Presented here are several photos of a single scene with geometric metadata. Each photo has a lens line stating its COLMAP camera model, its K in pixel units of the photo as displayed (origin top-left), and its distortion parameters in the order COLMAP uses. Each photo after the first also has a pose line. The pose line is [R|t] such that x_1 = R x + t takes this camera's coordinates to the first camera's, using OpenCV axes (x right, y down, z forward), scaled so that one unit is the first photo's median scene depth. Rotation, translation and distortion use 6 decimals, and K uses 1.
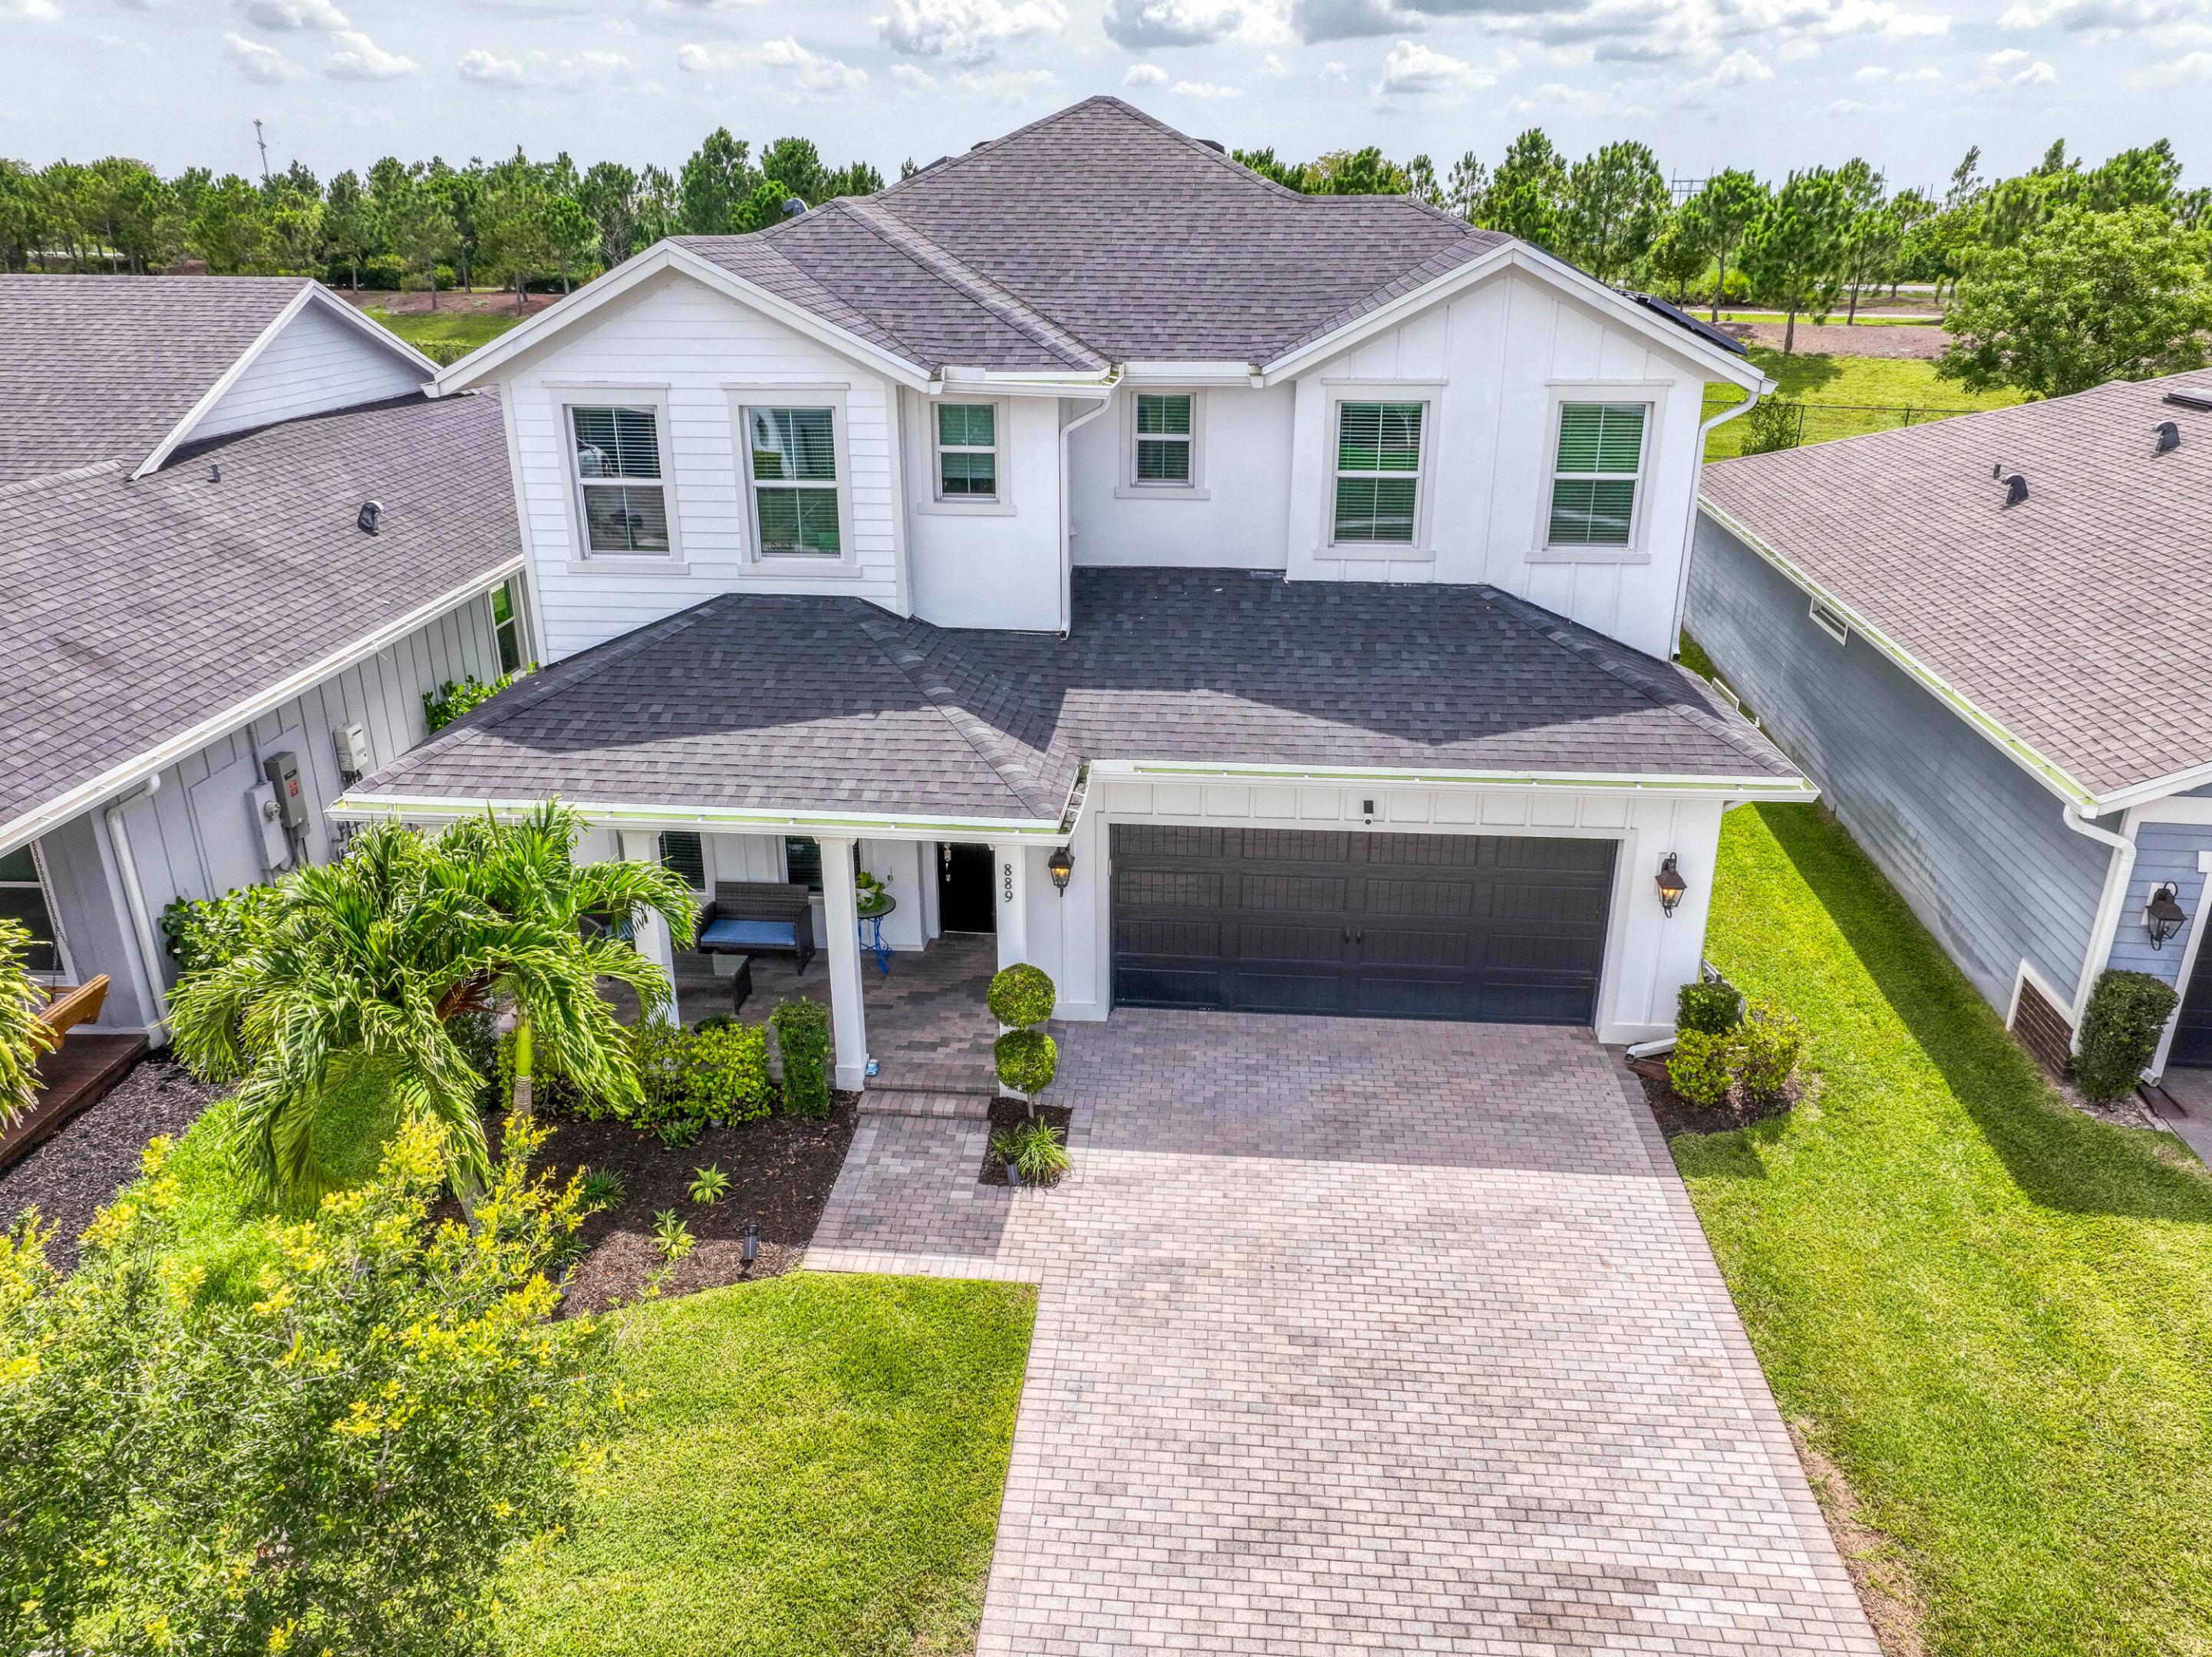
lens RADIAL K [[1570.0, 0, 1116.9], [0, 1570.0, 822.3], [0, 0, 1]] dist [-0.015831, 0.040552]
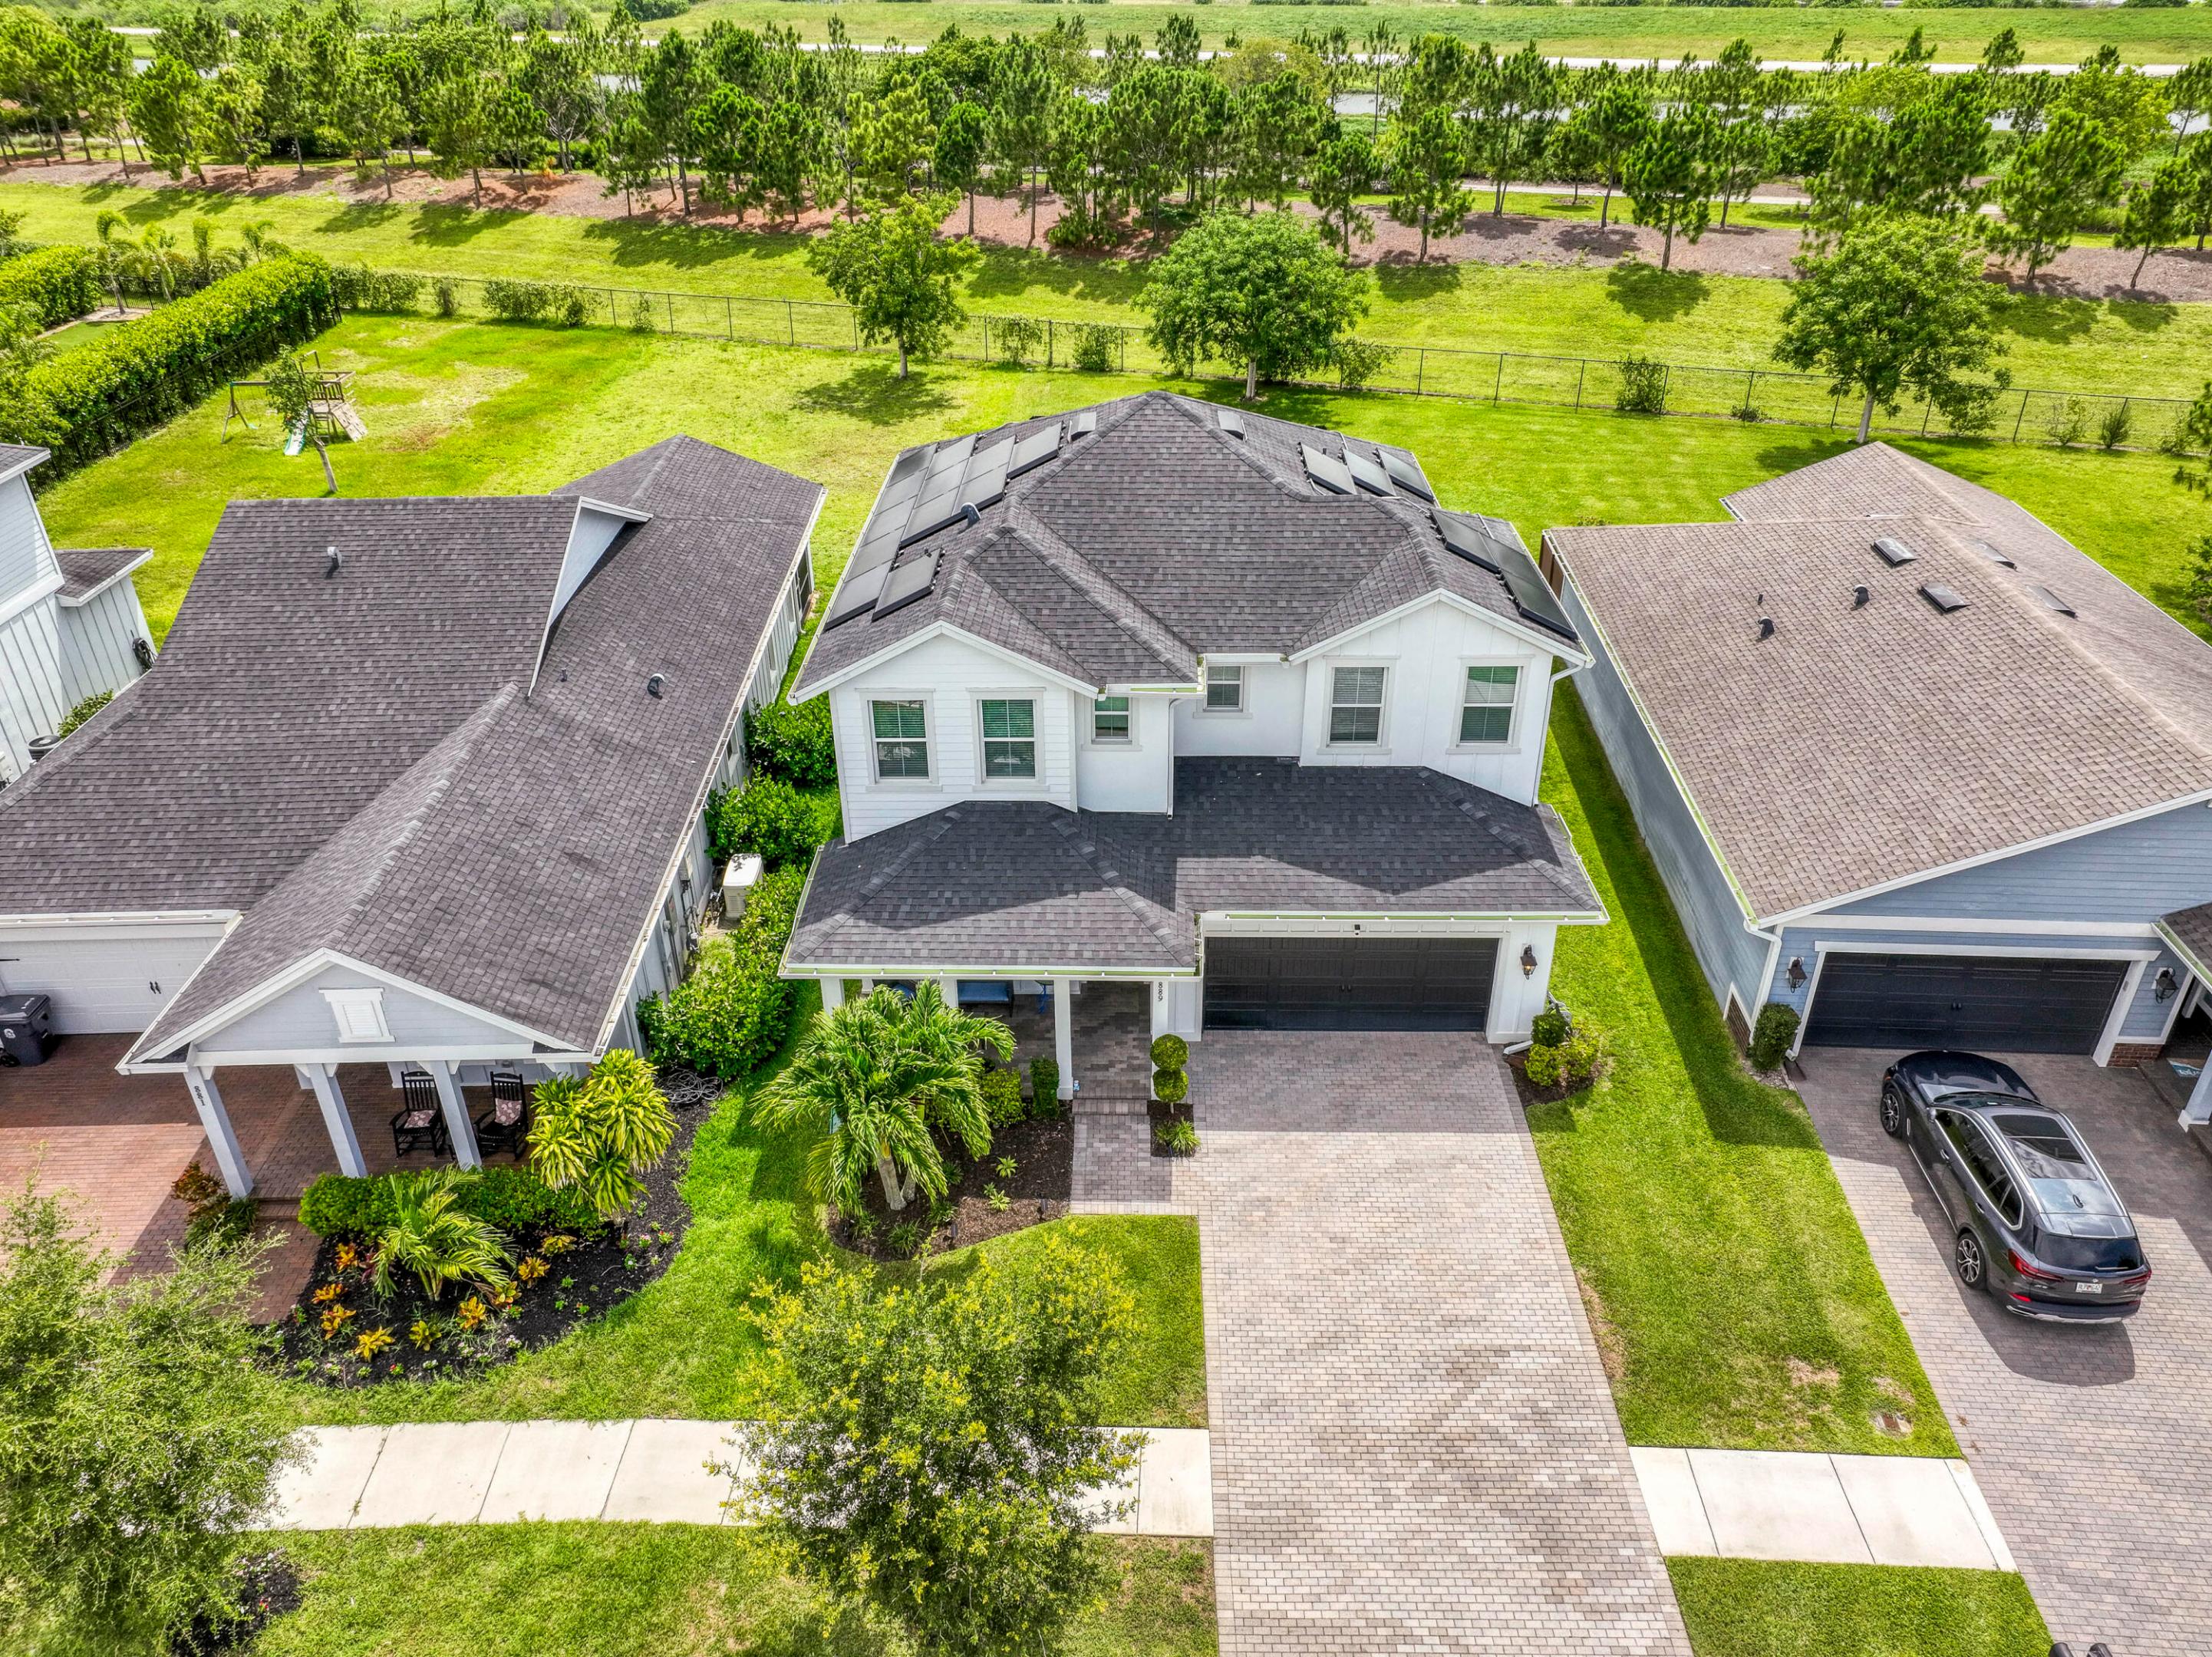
lens RADIAL K [[1563.4, 0, 1116.7], [0, 1563.4, 828.9], [0, 0, 1]] dist [-0.002457, 0.030880]
pose [[0.997737, -0.039642, 0.054309, -0.191022], [0.030804, 0.987454, 0.154871, -0.385681], [-0.059767, -0.152847, 0.986441, -0.659407]]
